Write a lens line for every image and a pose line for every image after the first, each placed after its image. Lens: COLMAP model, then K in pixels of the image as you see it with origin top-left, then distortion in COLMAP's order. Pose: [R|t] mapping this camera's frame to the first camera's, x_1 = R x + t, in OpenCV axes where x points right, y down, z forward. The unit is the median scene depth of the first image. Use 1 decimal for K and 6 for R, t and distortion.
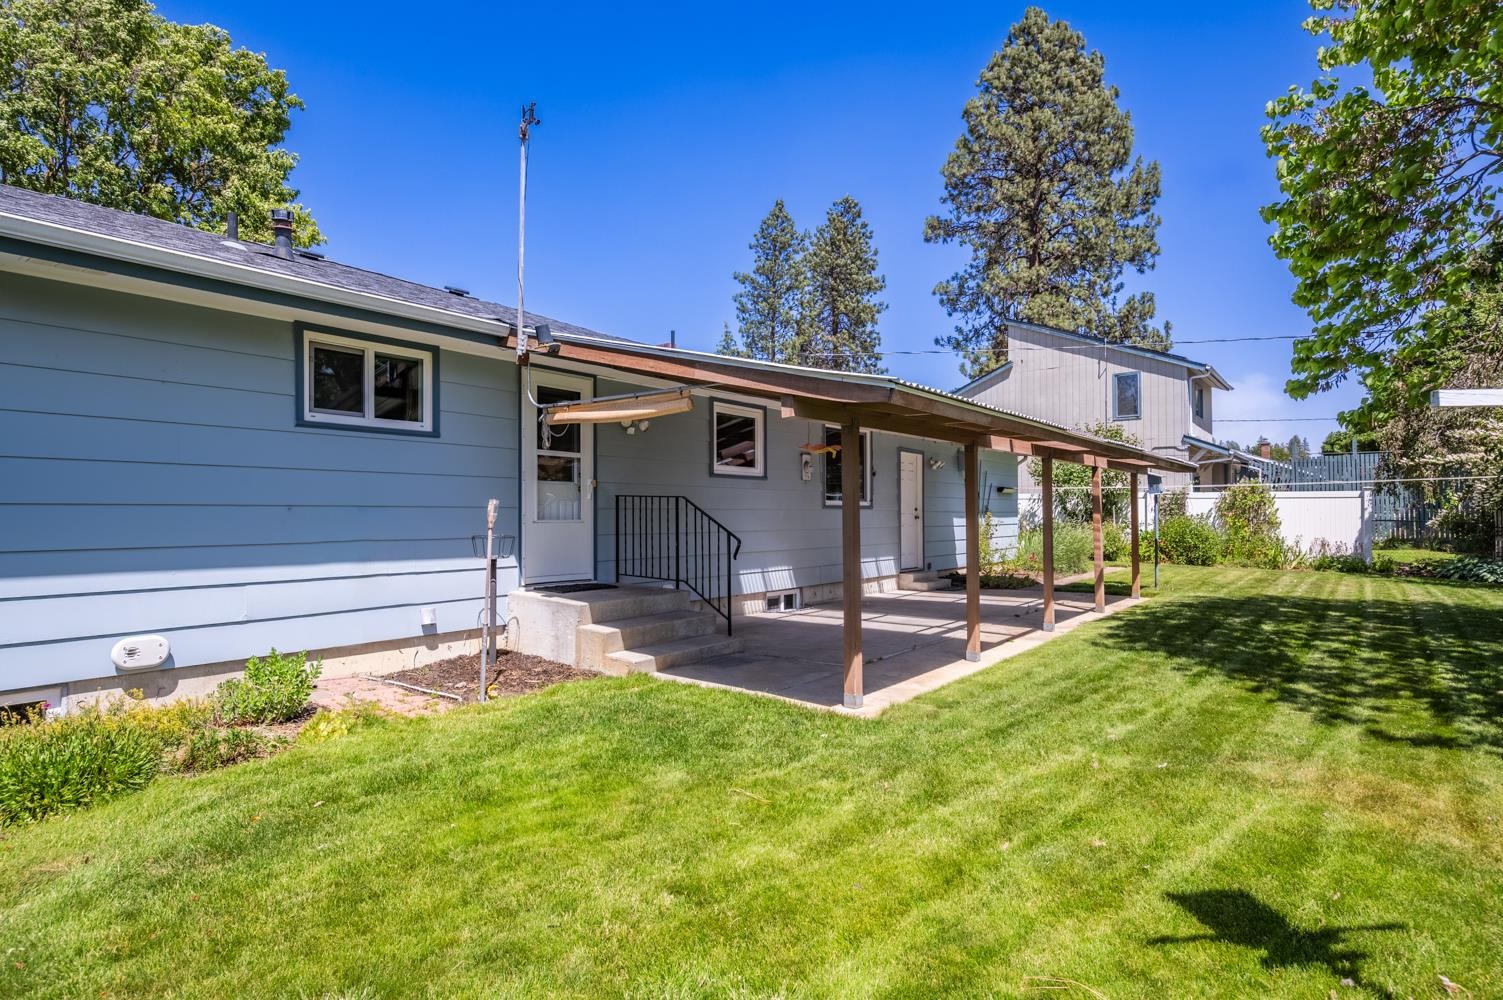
lens RADIAL K [[786.3, 0, 752.4], [0, 786.3, 522.3], [0, 0, 1]] dist [0.001237, 0.000412]
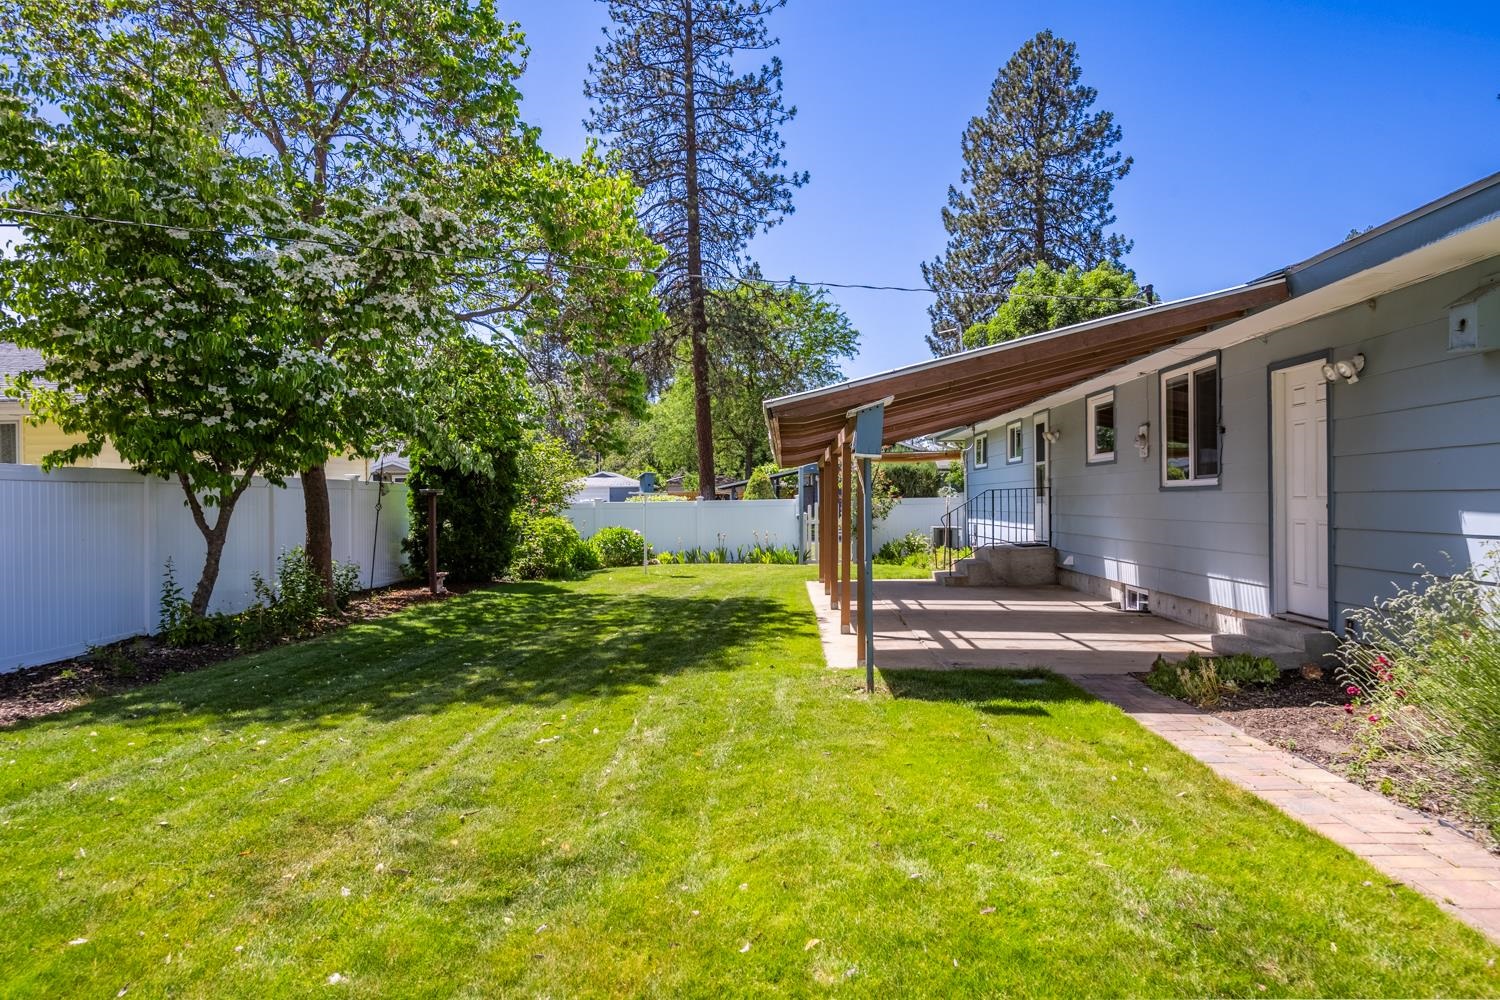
lens RADIAL K [[966.7, 0, 750.0], [0, 966.7, 500.0], [0, 0, 1]] dist [0.005403, 0.005093]
pose [[-0.815141, 0.010755, -0.579163, 0.263524], [0.009576, 0.999941, 0.005090, -0.005078], [0.579184, -0.001397, -0.815196, 0.424528]]
